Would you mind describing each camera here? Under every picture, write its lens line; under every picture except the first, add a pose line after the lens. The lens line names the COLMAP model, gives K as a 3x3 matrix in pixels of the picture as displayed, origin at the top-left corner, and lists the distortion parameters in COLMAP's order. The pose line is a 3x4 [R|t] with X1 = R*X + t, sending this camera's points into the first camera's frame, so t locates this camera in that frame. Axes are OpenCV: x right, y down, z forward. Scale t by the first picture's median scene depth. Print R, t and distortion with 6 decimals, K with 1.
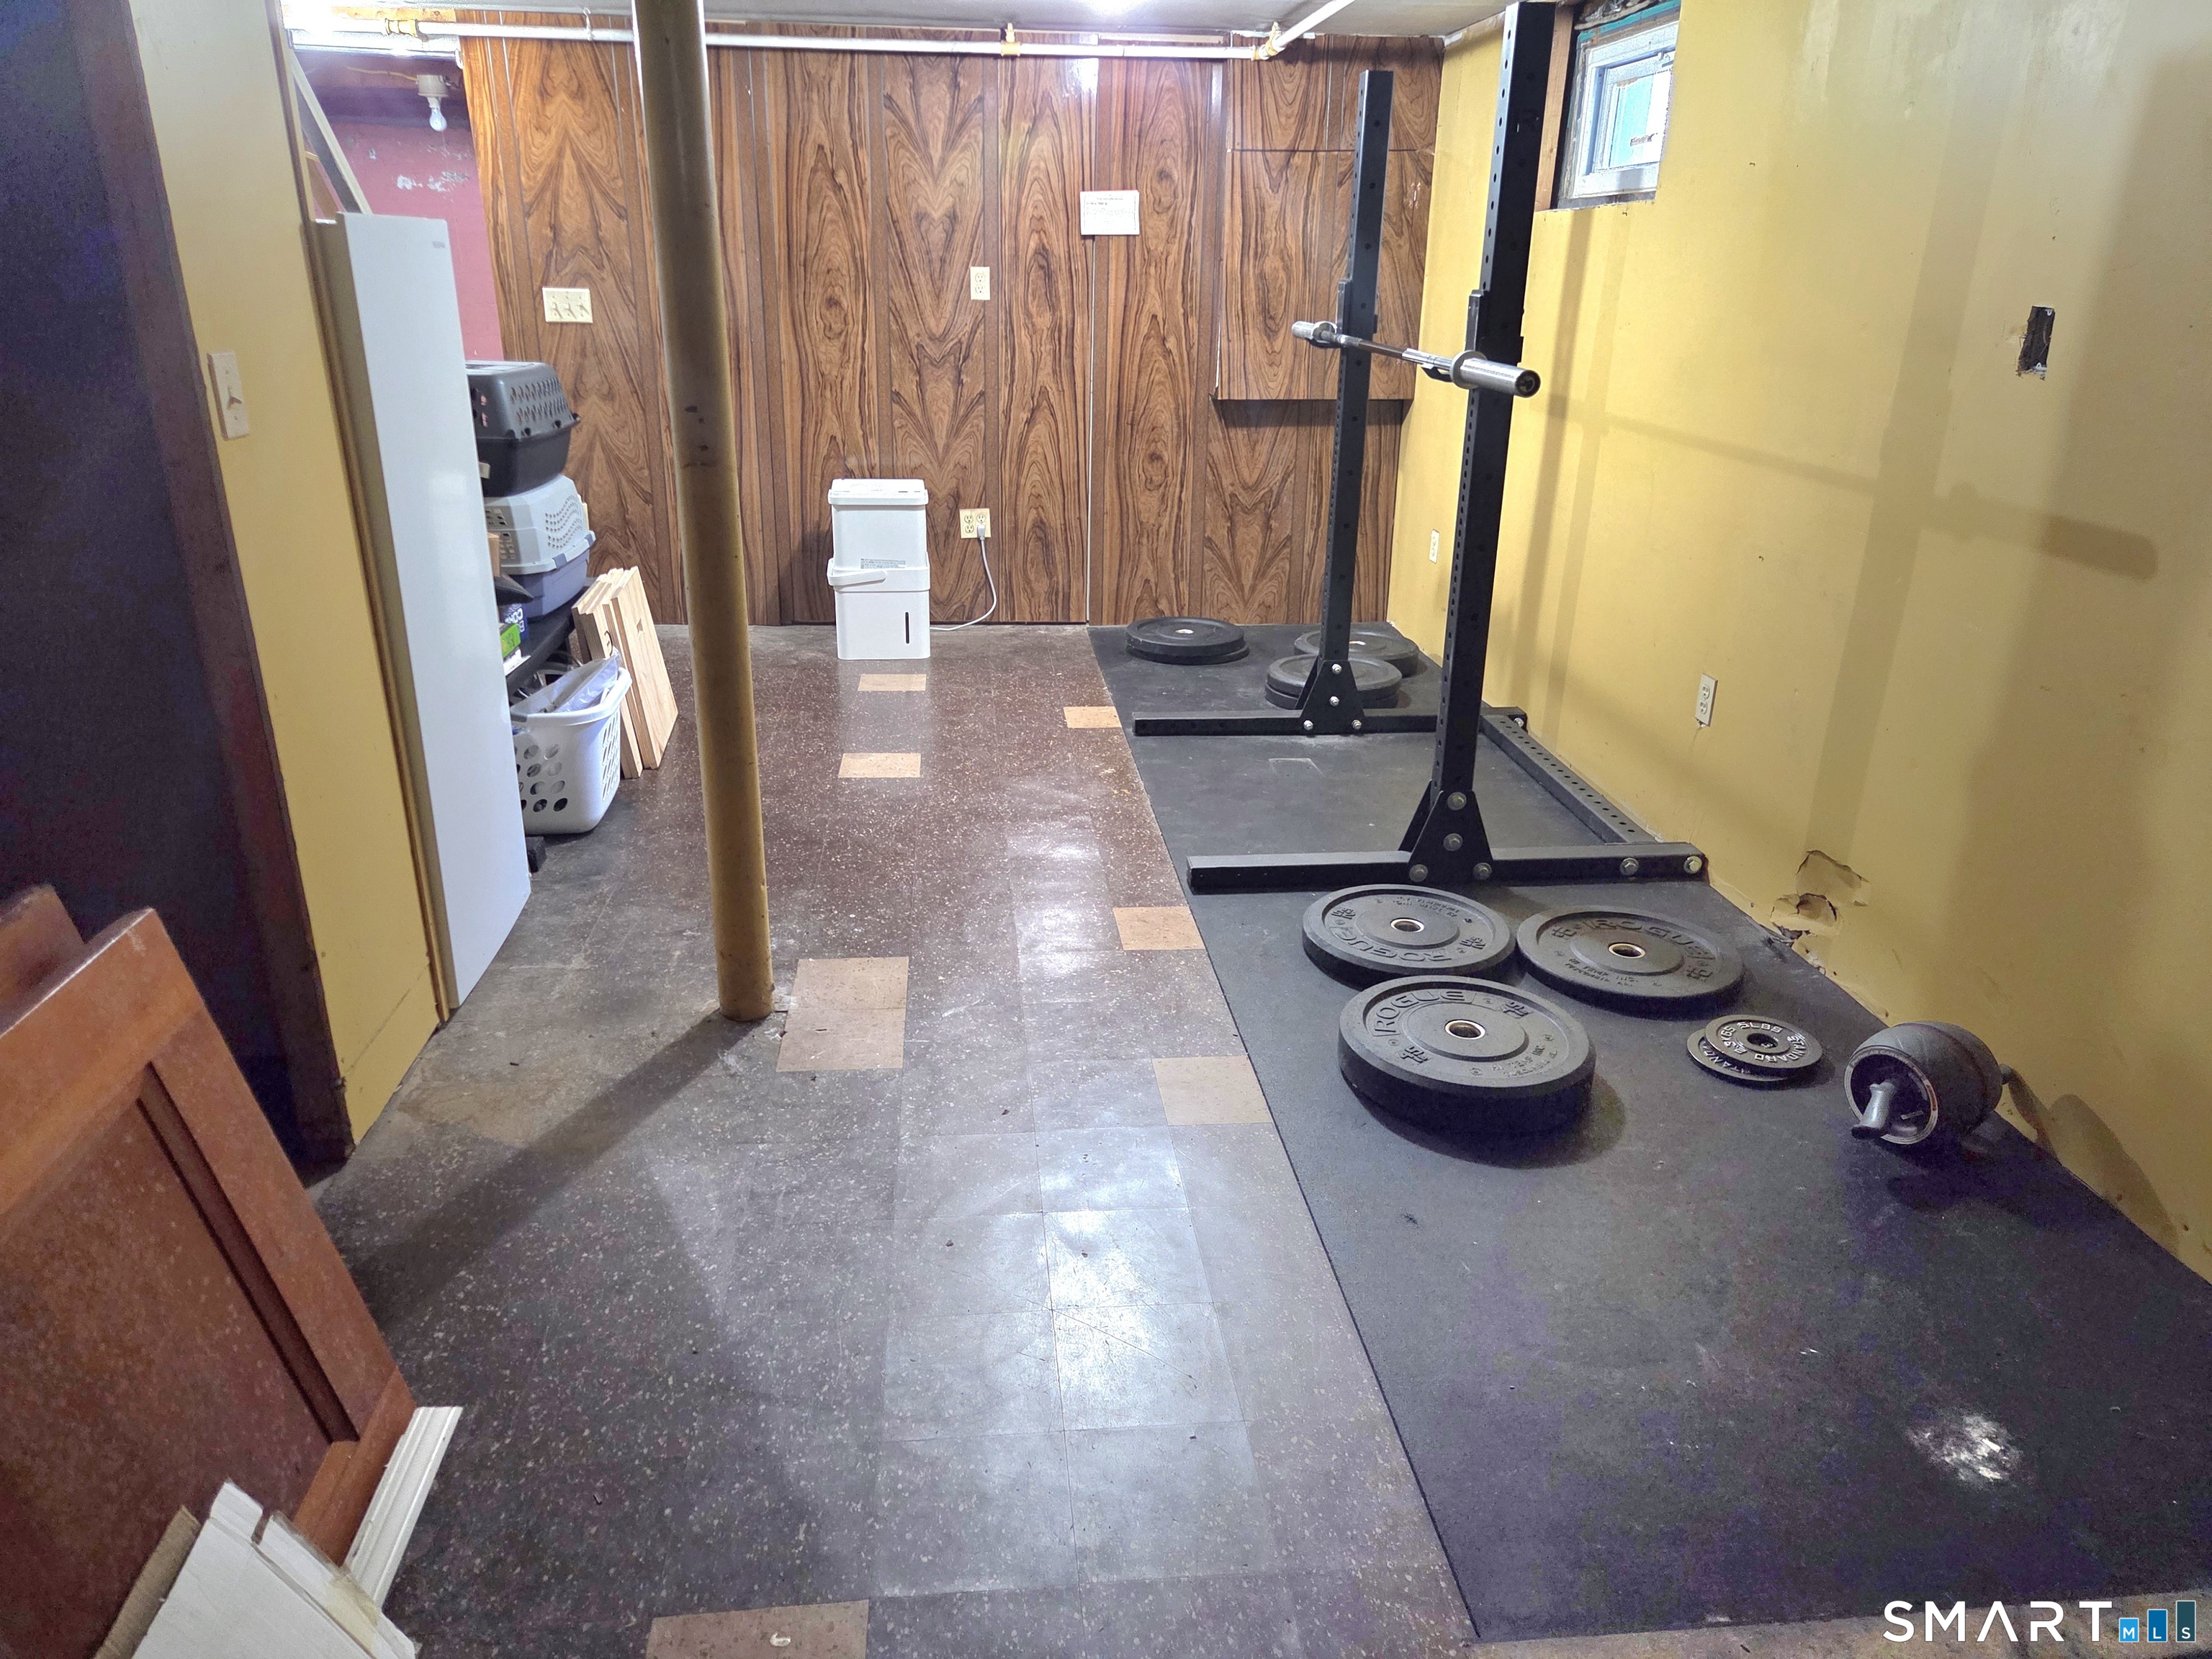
lens RADIAL K [[1486.2, 0, 1101.3], [0, 1486.2, 823.9], [0, 0, 1]] dist [0.067702, -0.049869]
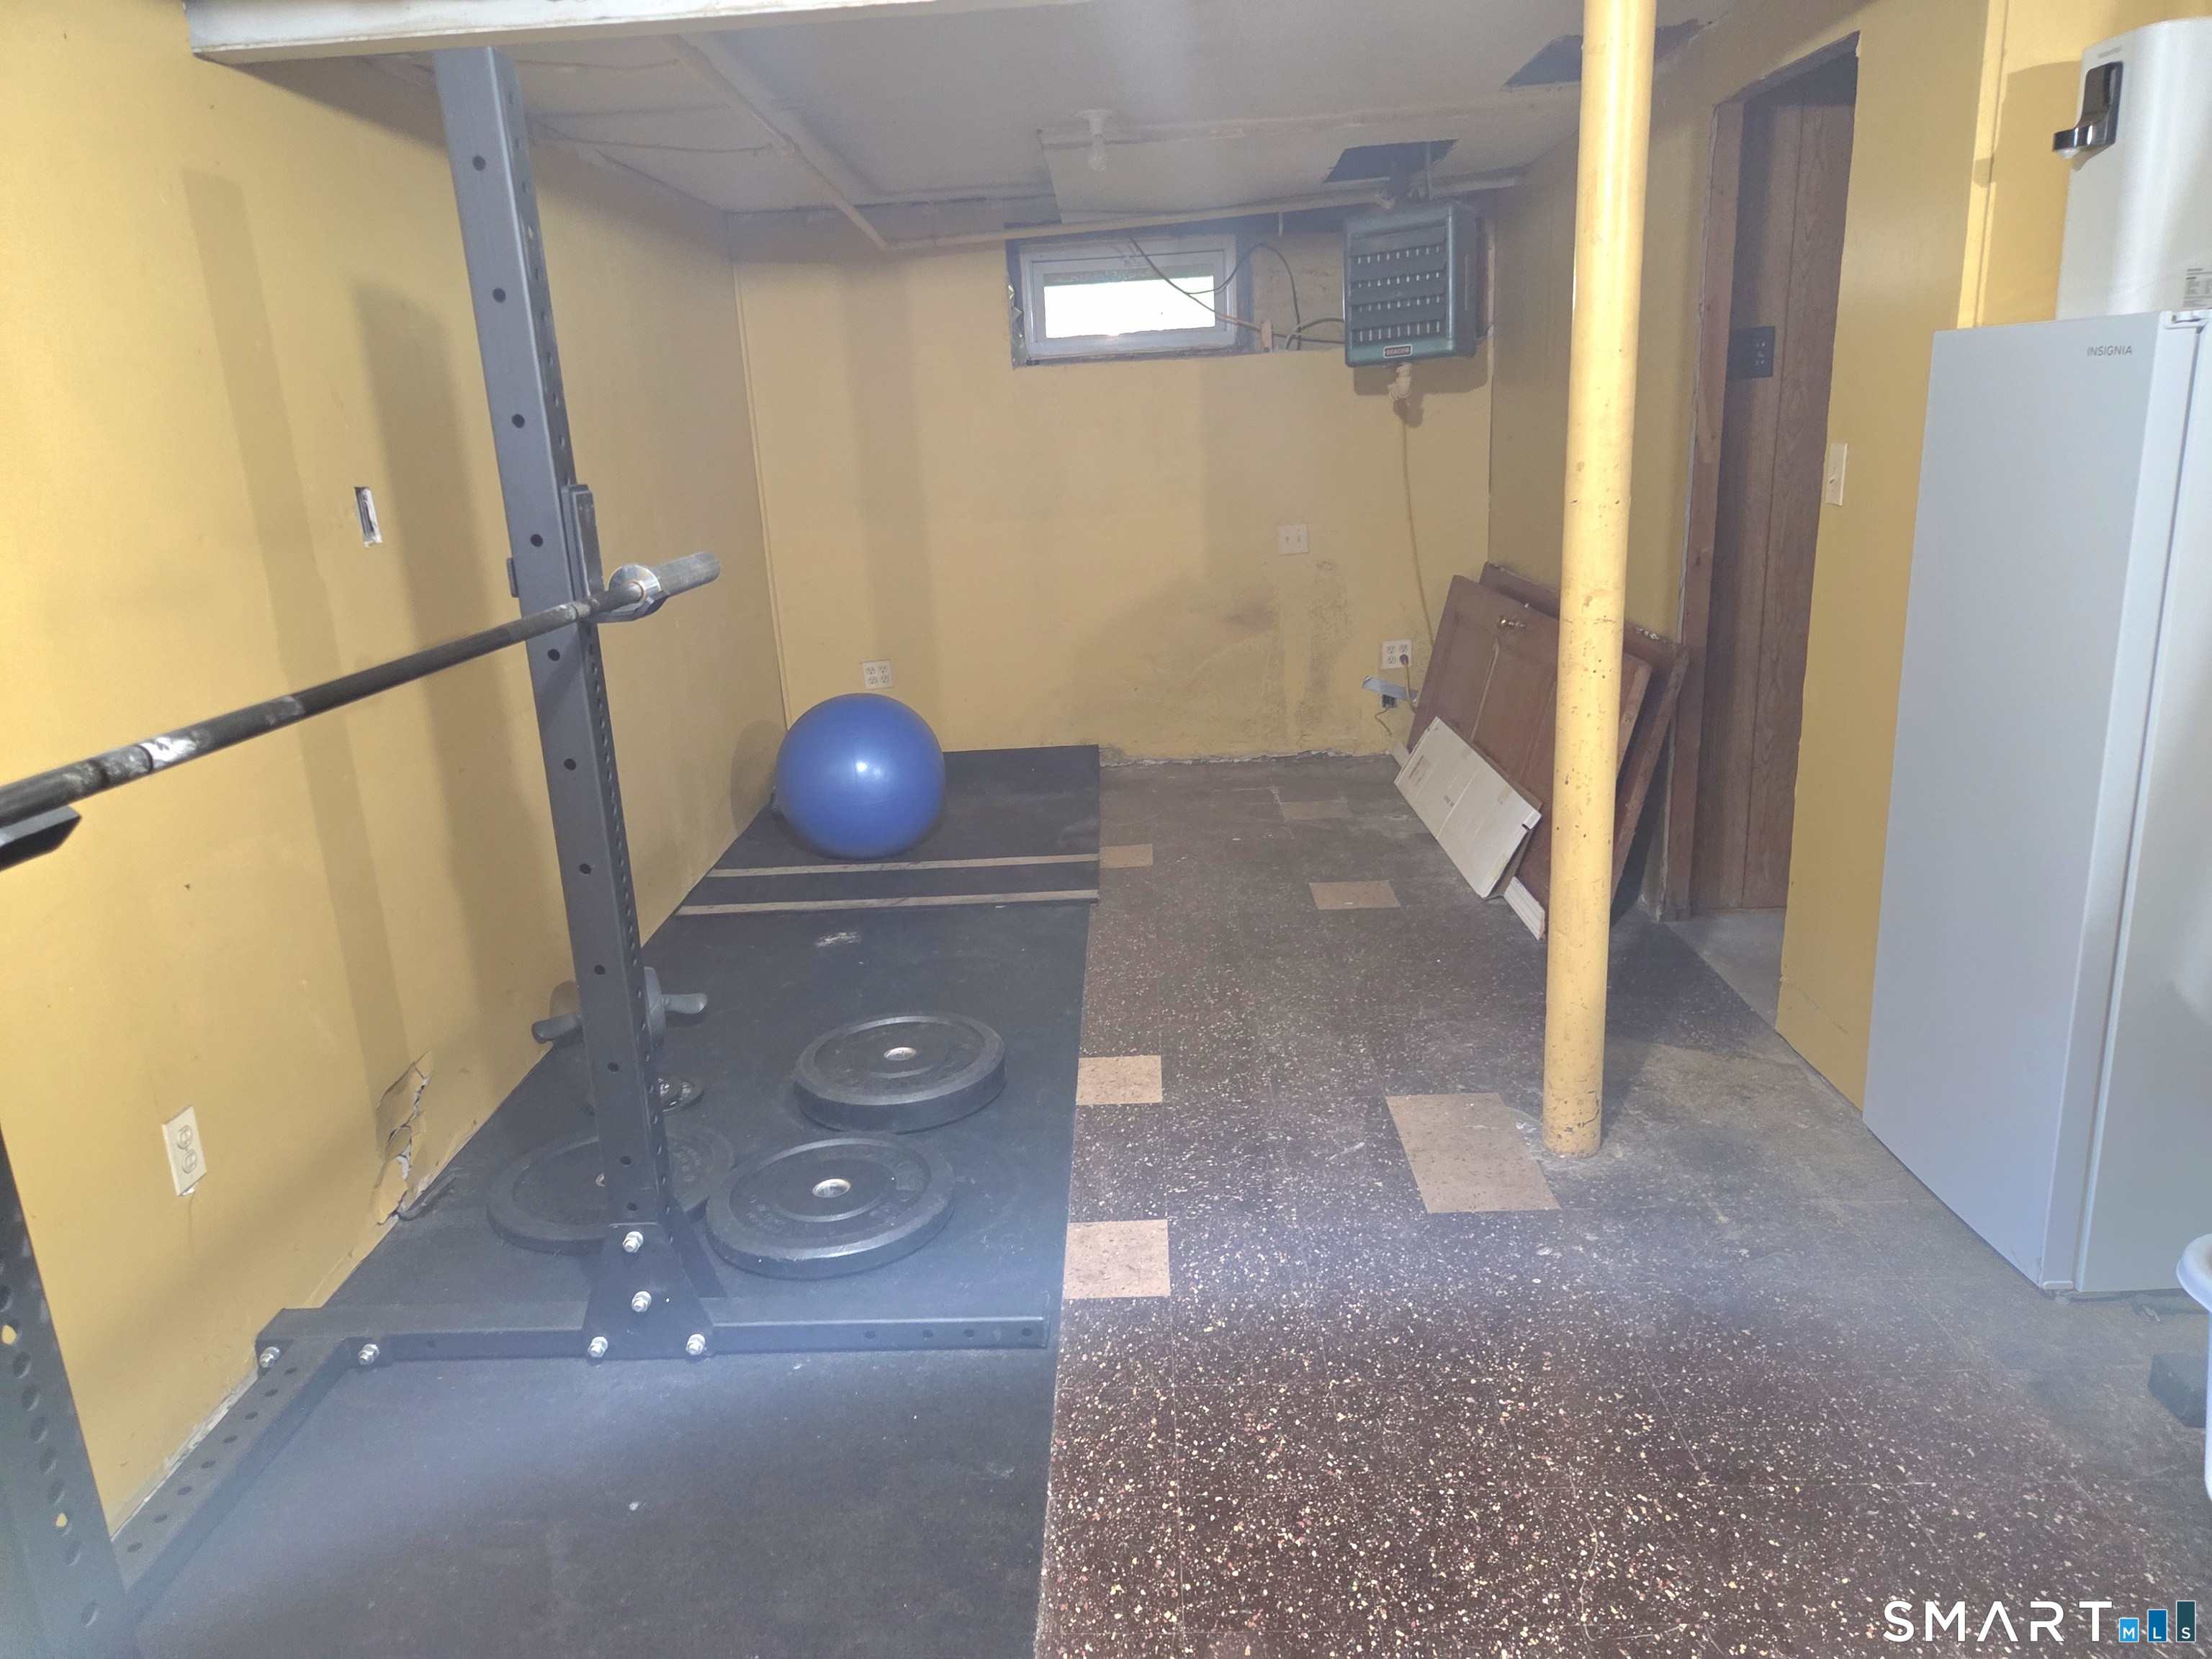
lens RADIAL K [[1486.2, 0, 1101.3], [0, 1486.2, 823.9], [0, 0, 1]] dist [0.067702, -0.049869]
pose [[-0.991617, 0.008396, 0.128939, -0.072878], [0.083413, 0.803696, 0.589164, -0.720339], [-0.098681, 0.594981, -0.797659, 1.898854]]
